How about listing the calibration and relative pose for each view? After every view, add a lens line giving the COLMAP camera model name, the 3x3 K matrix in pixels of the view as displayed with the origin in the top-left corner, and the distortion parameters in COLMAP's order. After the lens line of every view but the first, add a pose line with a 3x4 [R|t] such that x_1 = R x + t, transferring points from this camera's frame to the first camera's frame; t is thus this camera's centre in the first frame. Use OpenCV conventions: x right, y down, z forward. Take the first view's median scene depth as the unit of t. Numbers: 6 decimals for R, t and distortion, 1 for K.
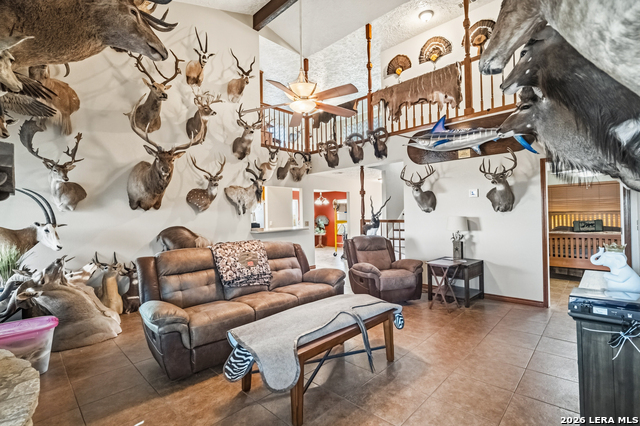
lens RADIAL K [[296.5, 0, 322.0], [0, 296.5, 211.6], [0, 0, 1]] dist [-0.009943, 0.000806]
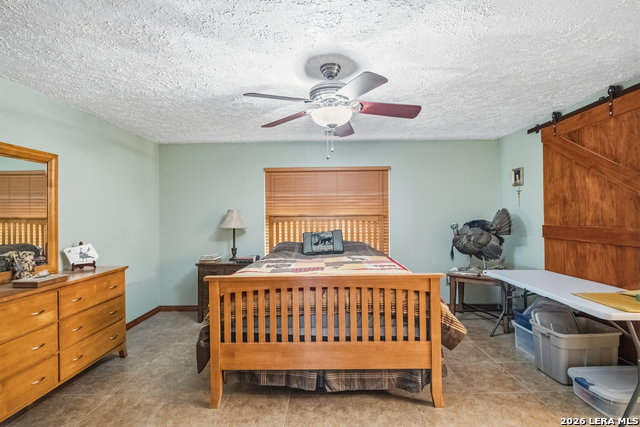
lens RADIAL K [[296.5, 0, 321.1], [0, 296.5, 213.1], [0, 0, 1]] dist [-0.009943, 0.000806]
pose [[0.730568, 0.007648, 0.682797, 0.507888], [-0.013401, 0.999905, 0.003138, -0.007839], [-0.682708, -0.011443, 0.730602, 0.582753]]
